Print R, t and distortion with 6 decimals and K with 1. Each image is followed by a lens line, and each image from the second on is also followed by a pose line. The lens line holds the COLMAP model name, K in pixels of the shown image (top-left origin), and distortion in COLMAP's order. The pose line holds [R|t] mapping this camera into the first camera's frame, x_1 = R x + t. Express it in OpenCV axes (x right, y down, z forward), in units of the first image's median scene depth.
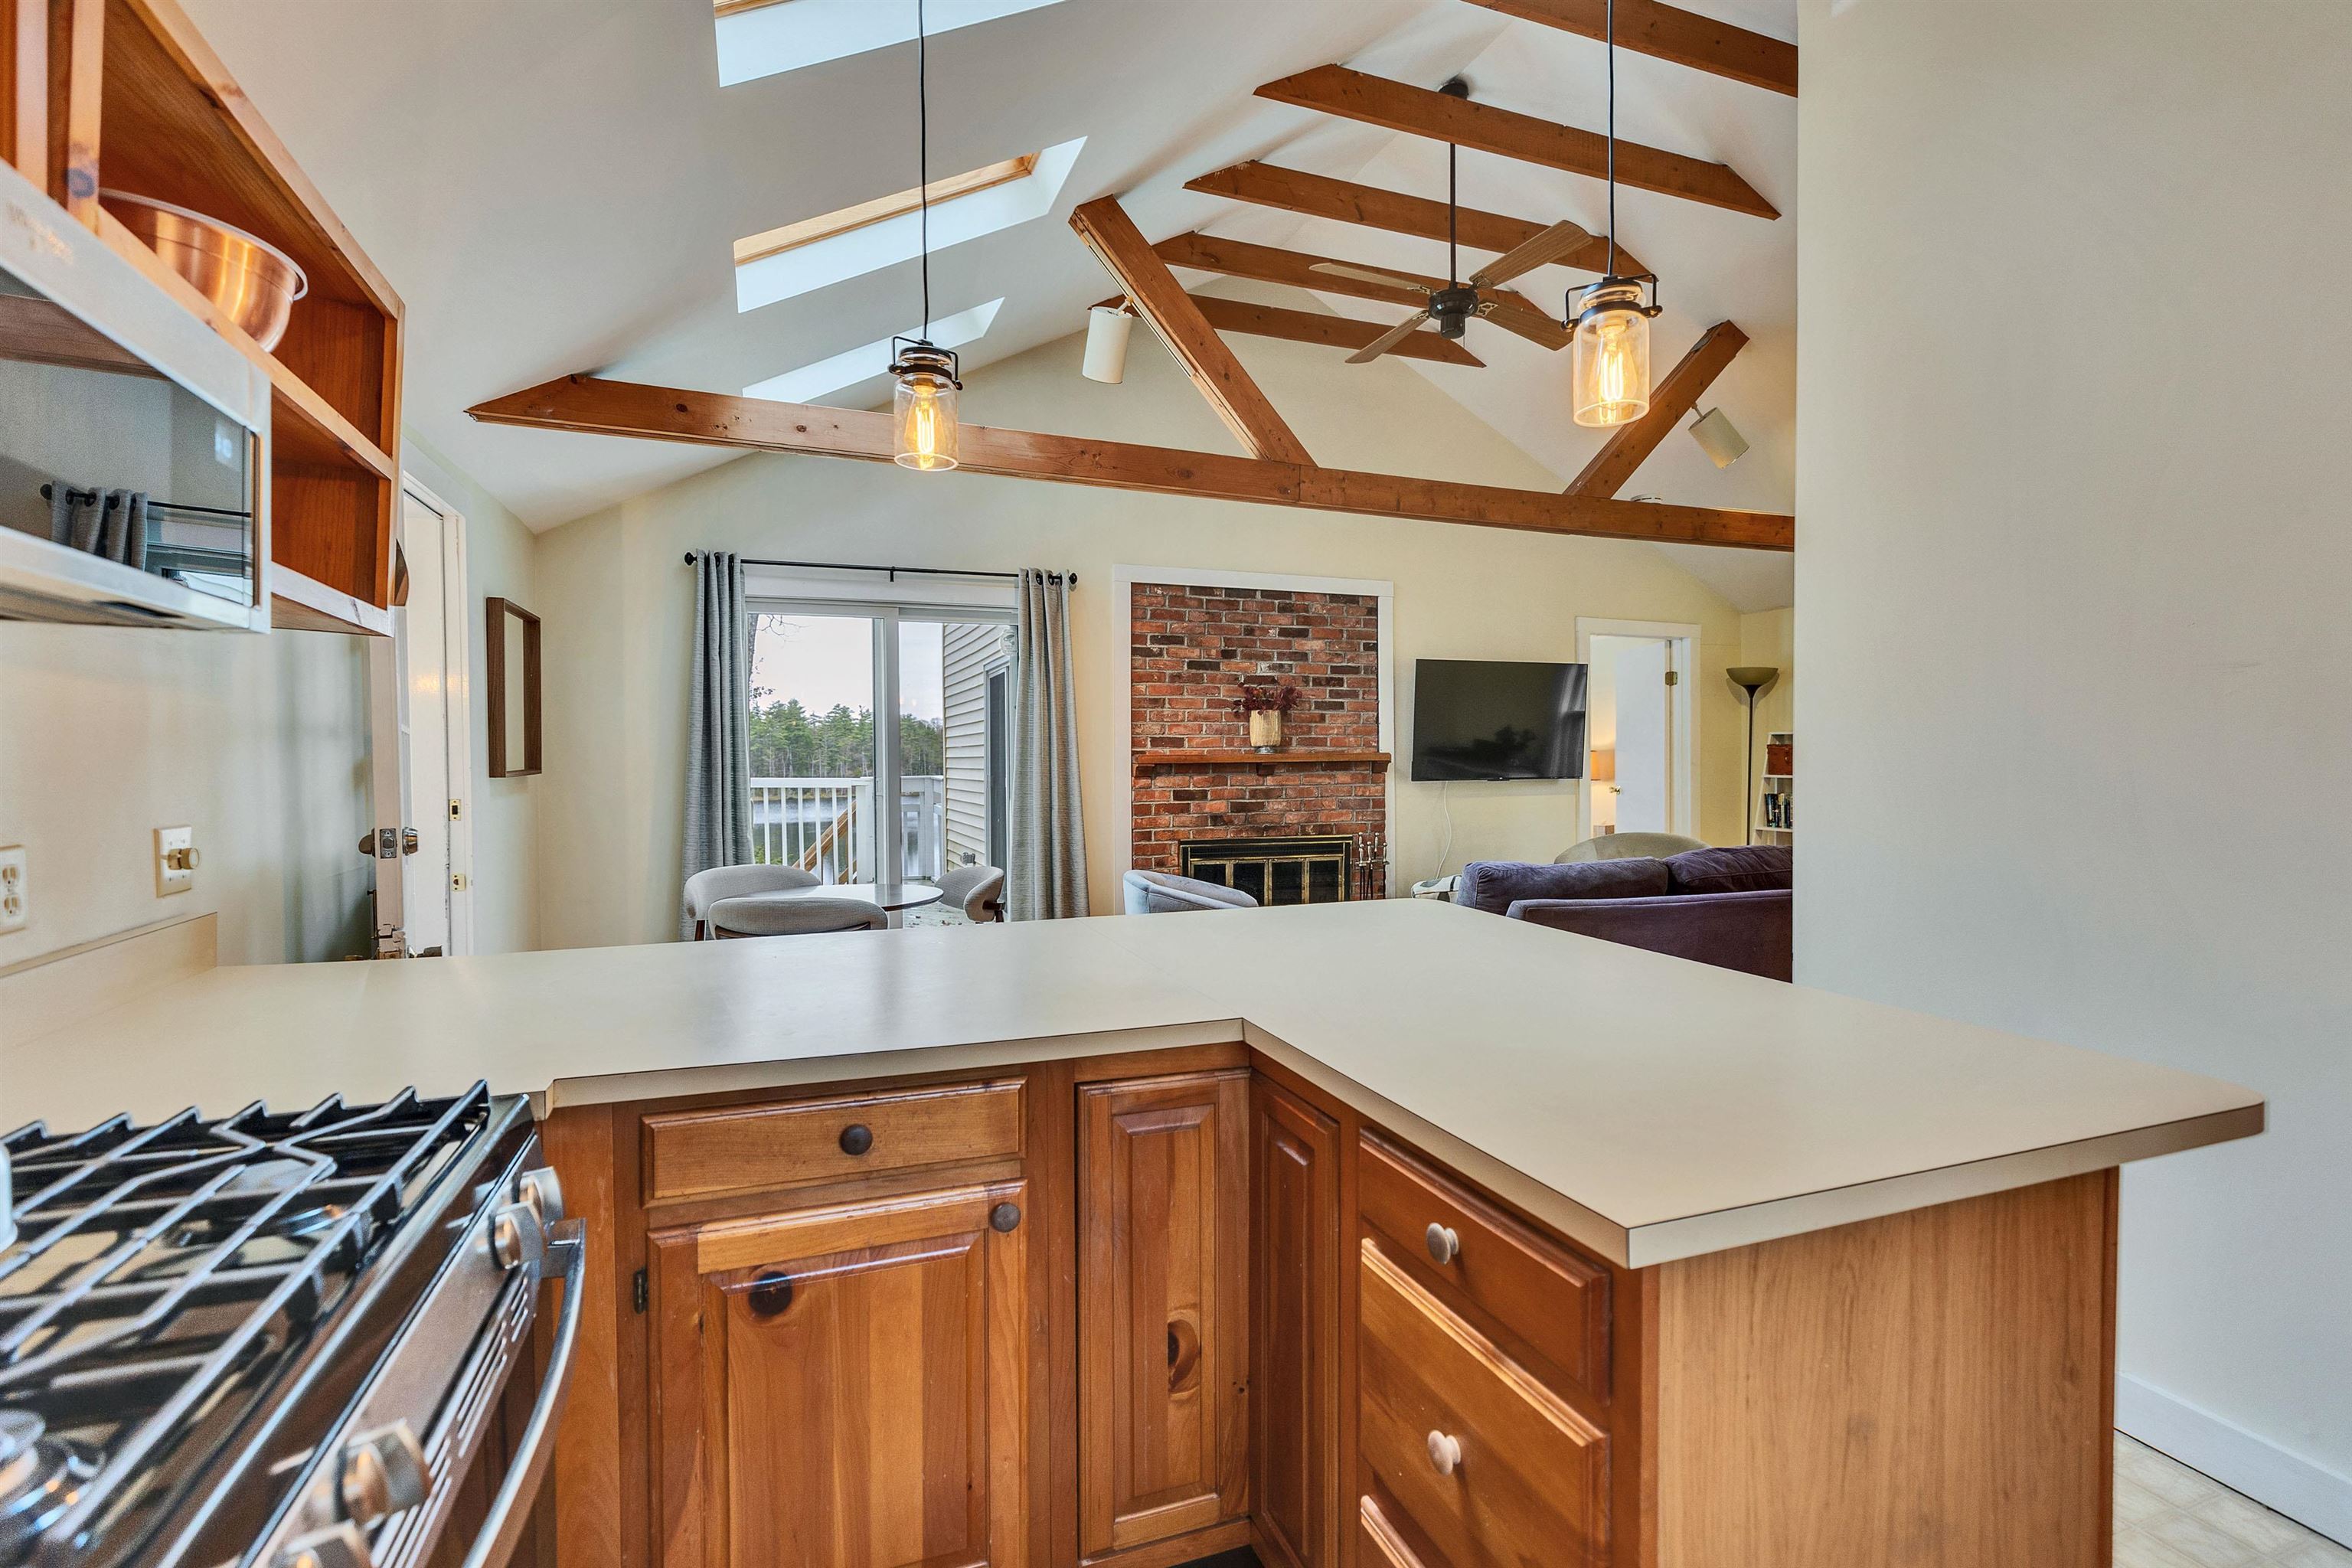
lens RADIAL K [[1071.5, 0, 1176.0], [0, 1071.5, 784.0], [0, 0, 1]] dist [0.000113, 0.000508]
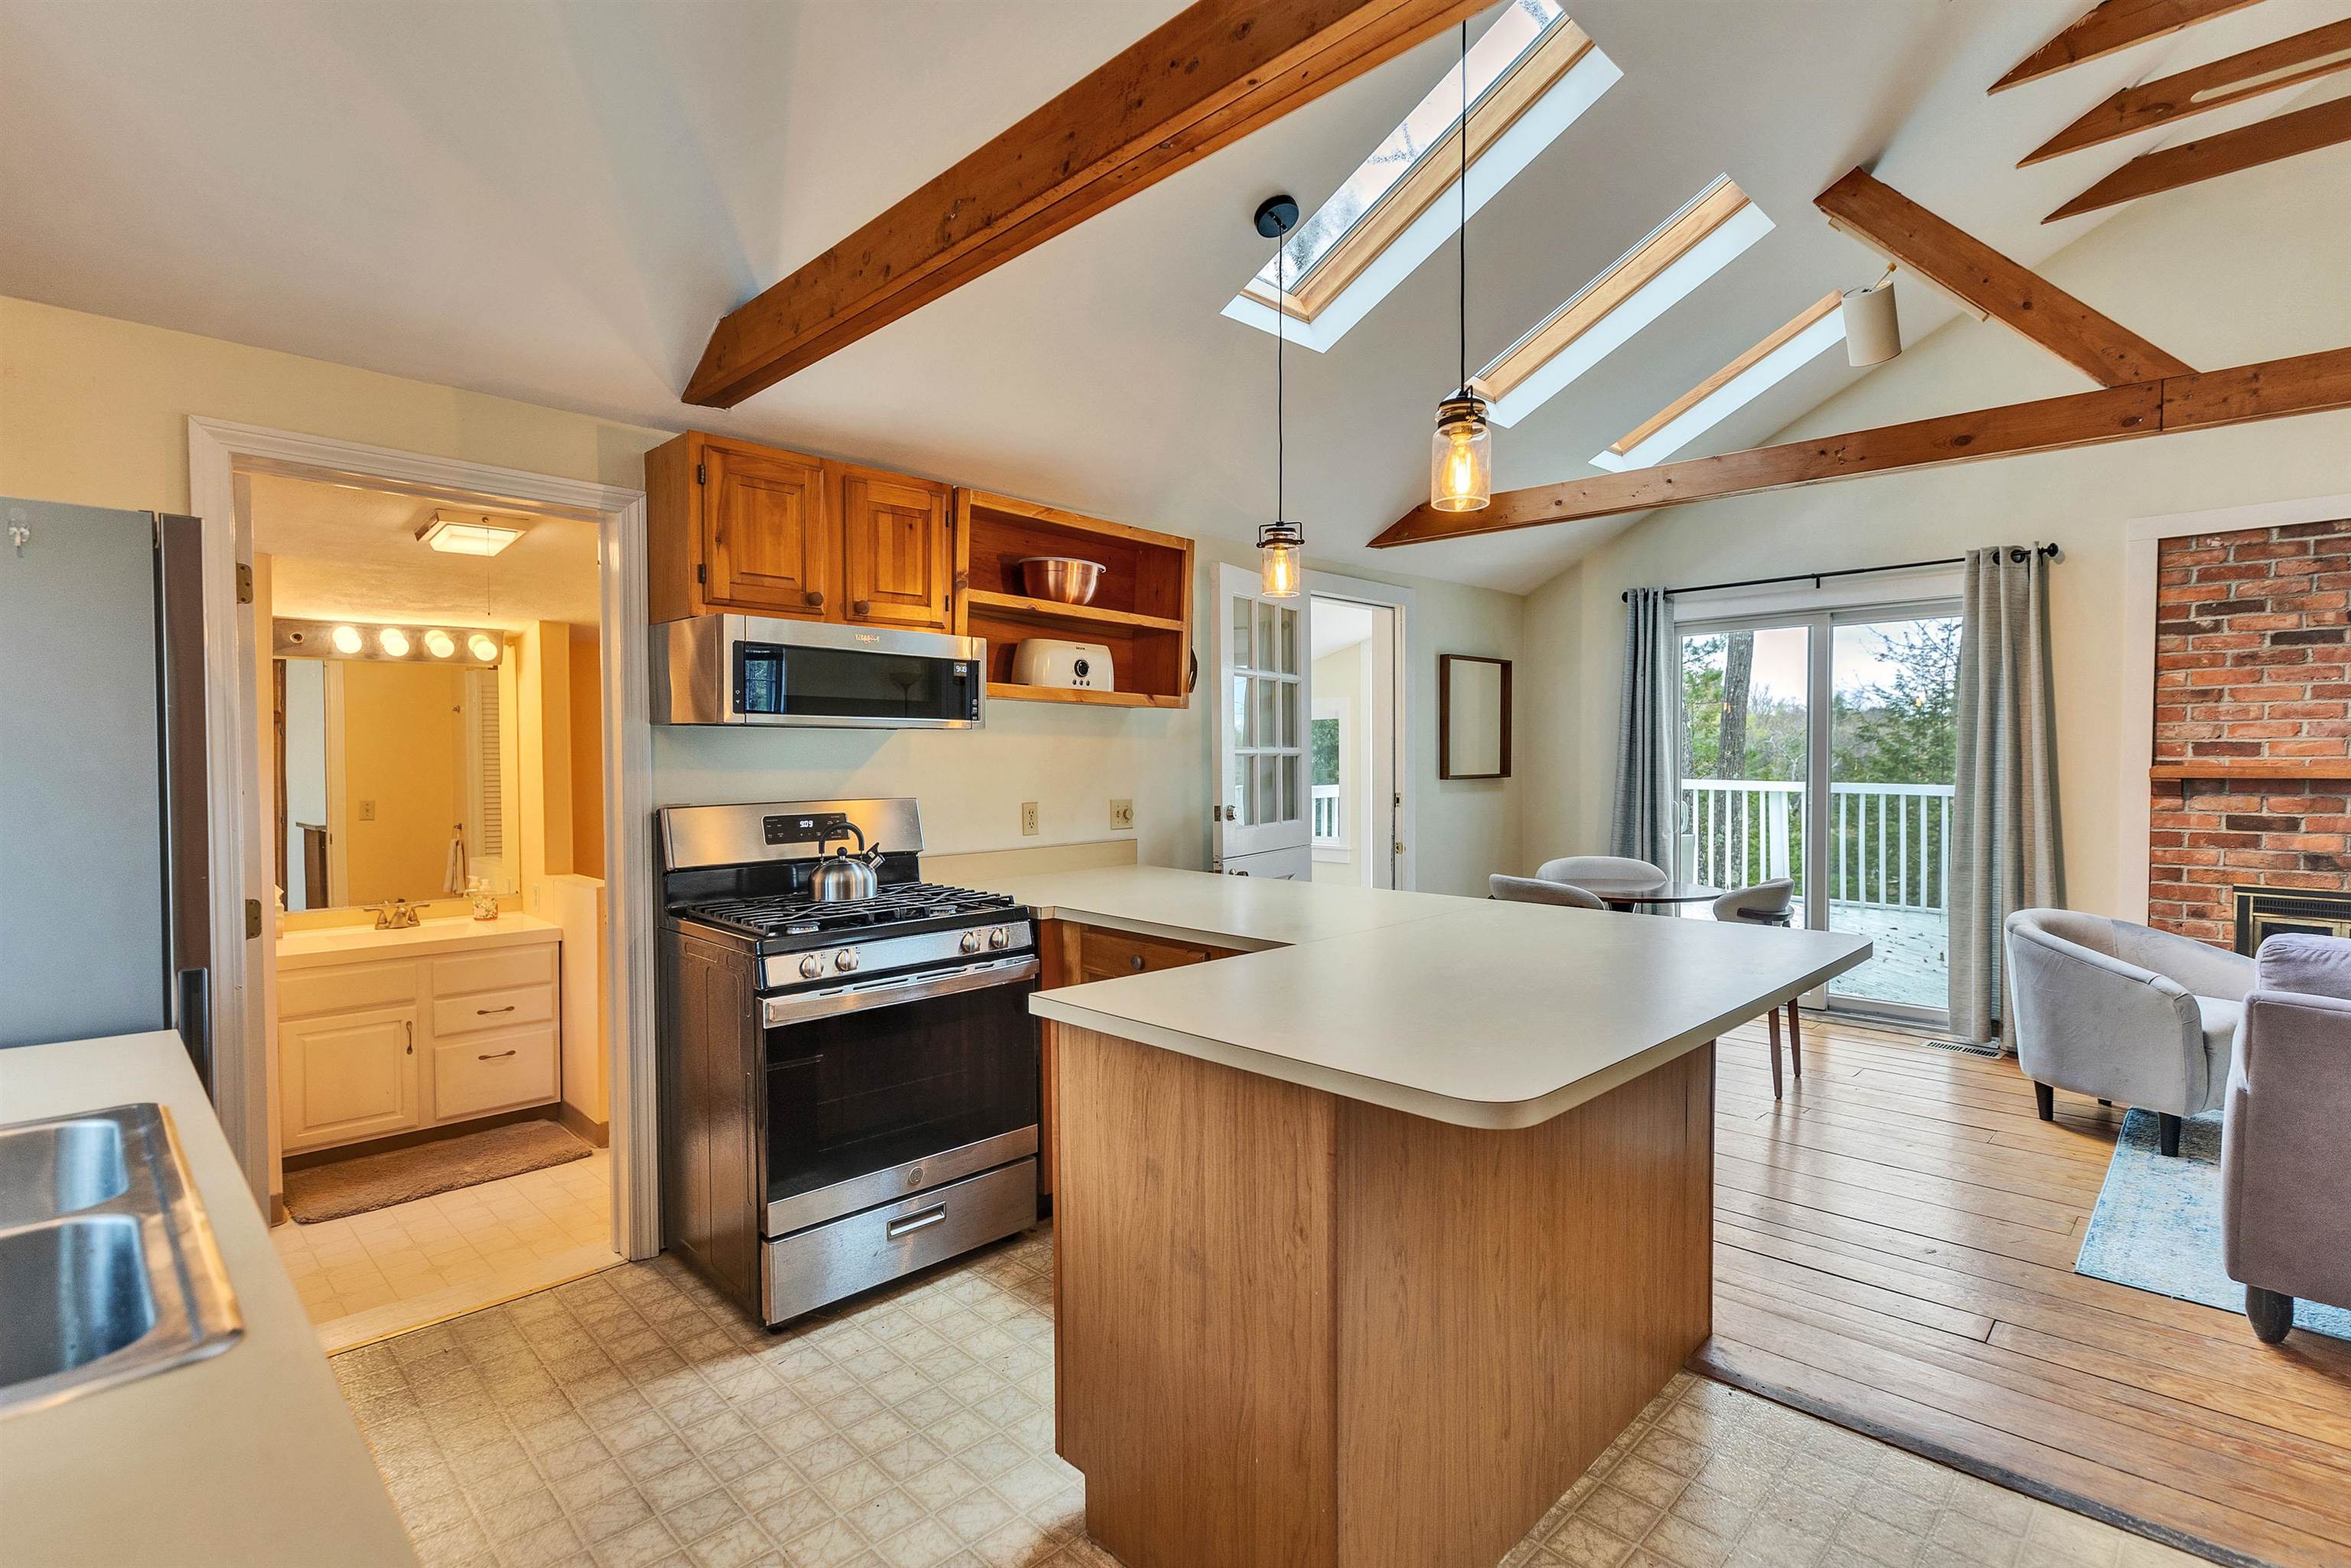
lens RADIAL K [[1092.5, 0, 1175.5], [0, 1092.5, 784.0], [0, 0, 1]] dist [0.001634, 0.000000]
pose [[0.412978, 0.023626, -0.910434, 0.369057], [-0.025077, 0.999579, 0.014564, -0.008227], [0.910396, 0.016816, 0.413397, 0.047208]]
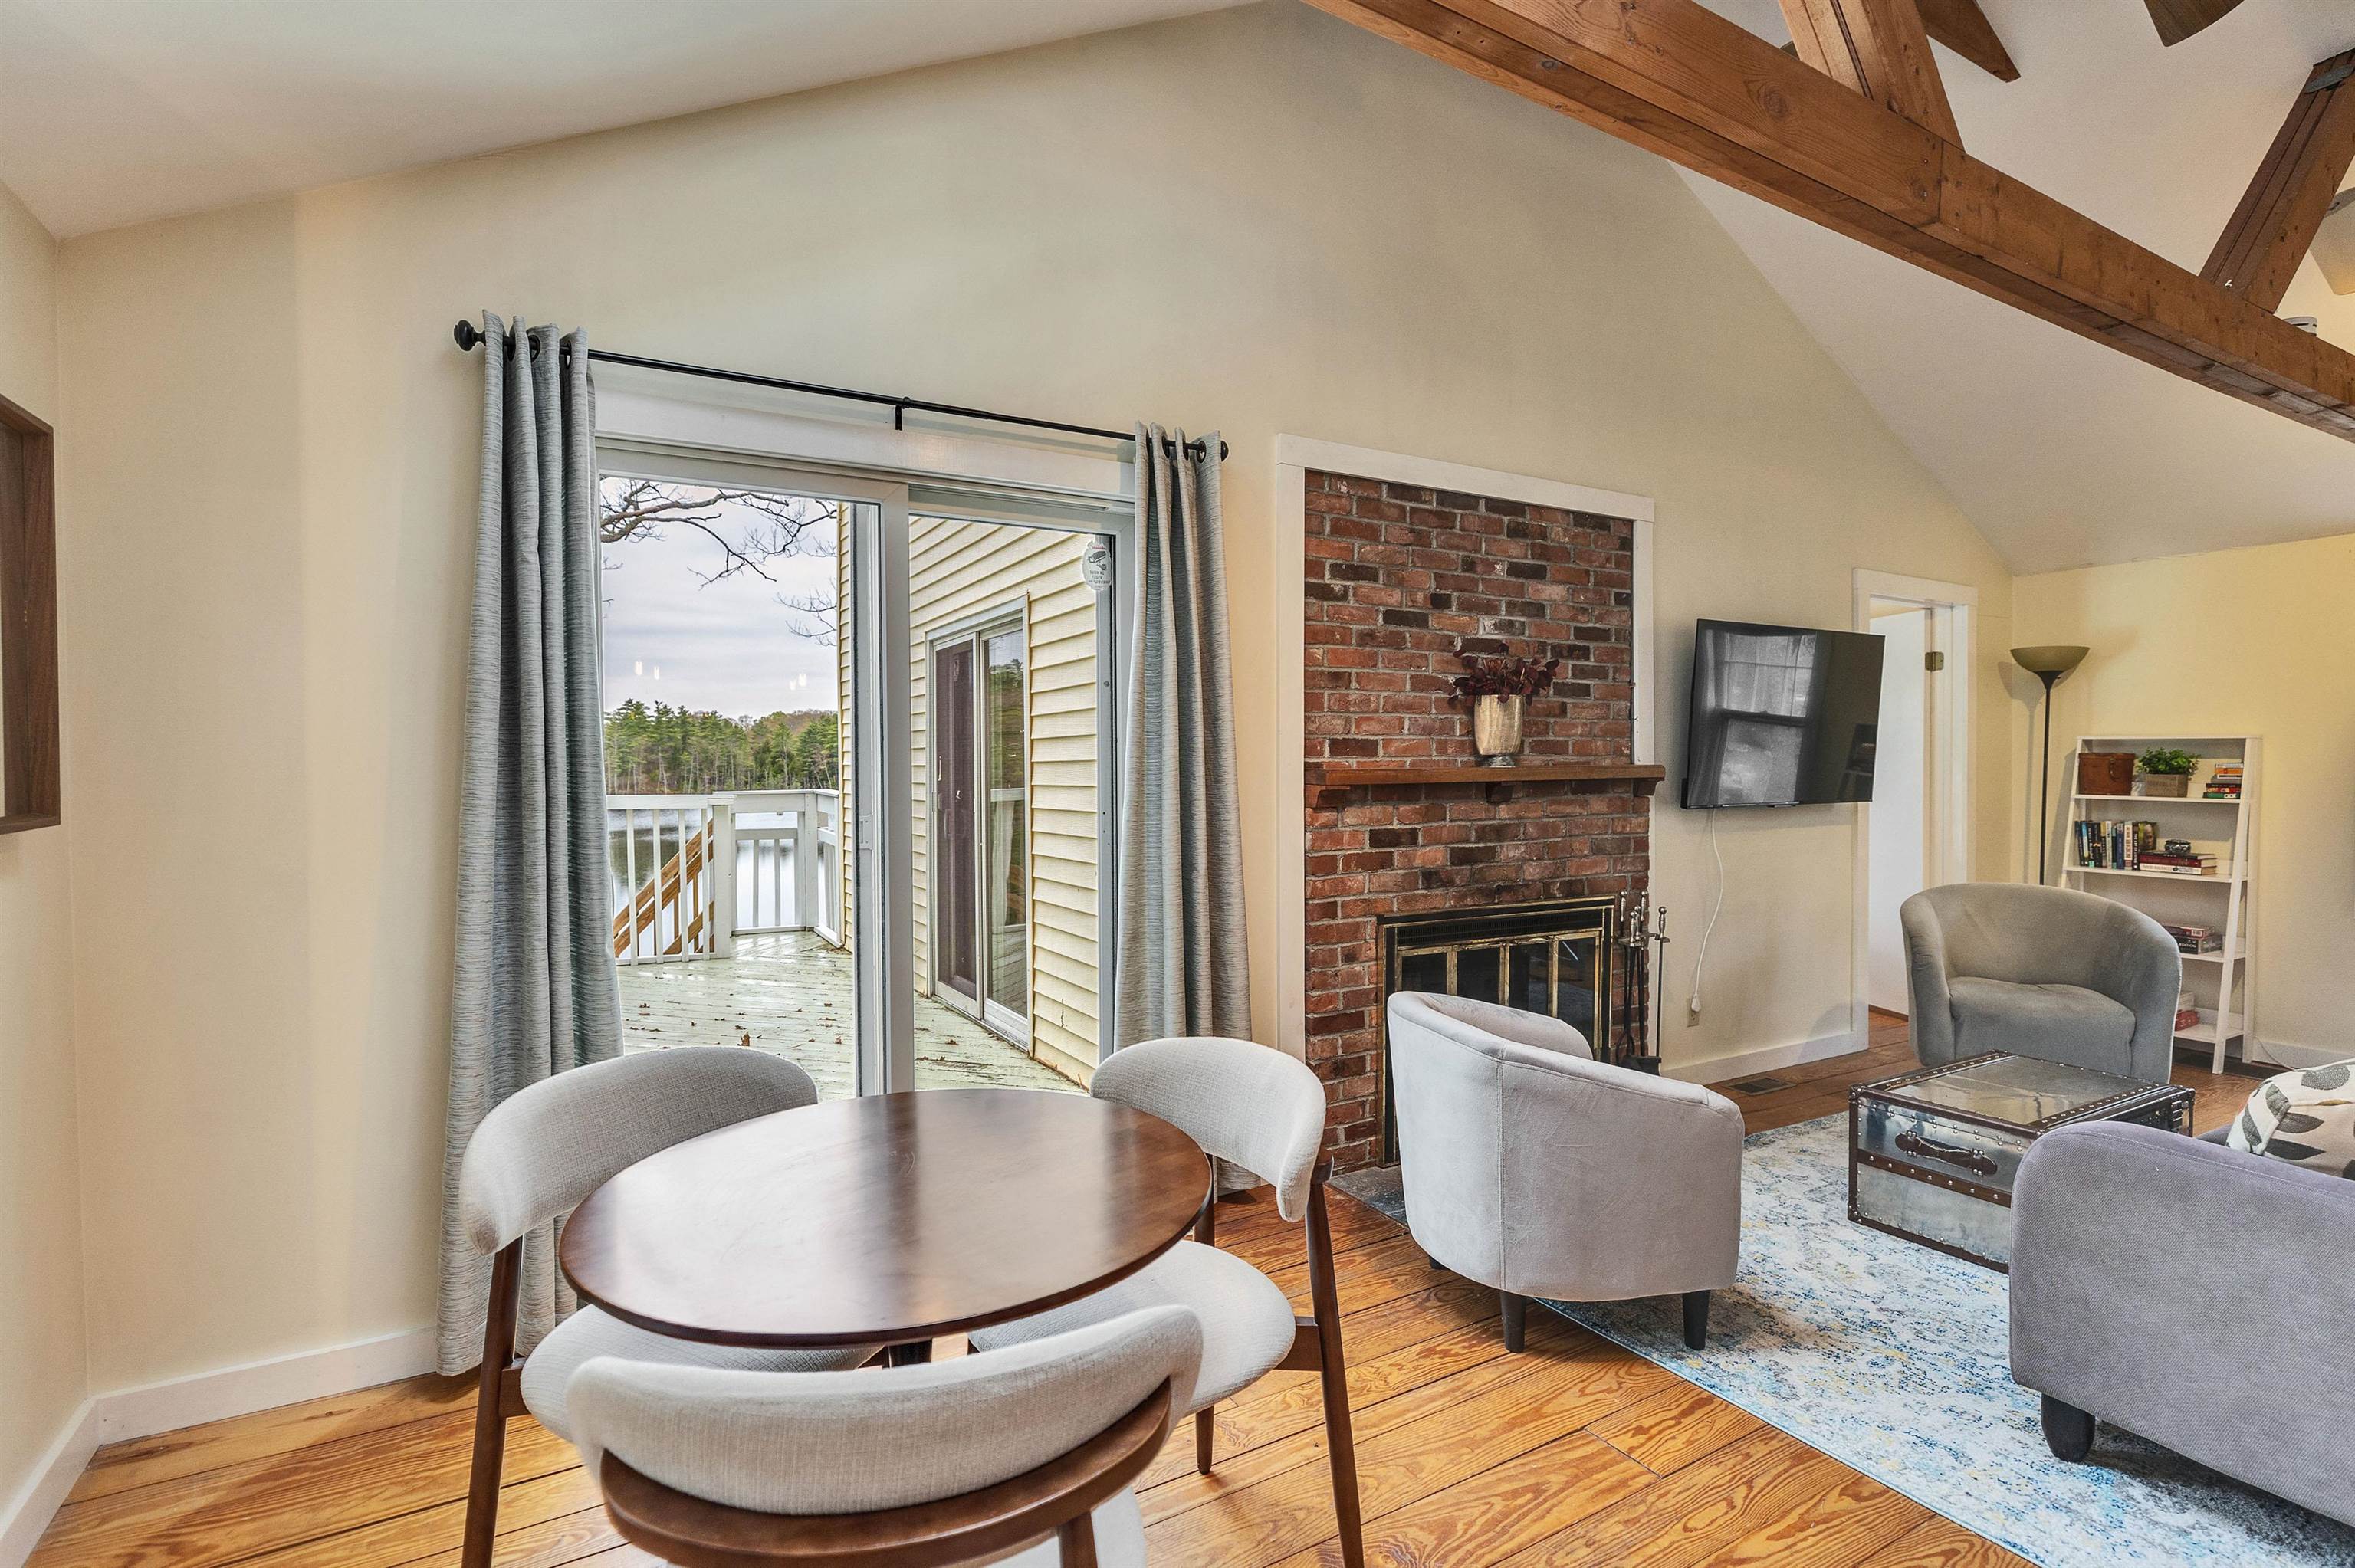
lens RADIAL K [[1101.5, 0, 1177.5], [0, 1101.5, 784.0], [0, 0, 1]] dist [0.001539, 0.000290]
pose [[0.987732, -0.001497, 0.156152, -0.194978], [0.001865, 0.999996, -0.002214, -0.017804], [-0.156148, 0.002478, 0.987731, 0.417256]]
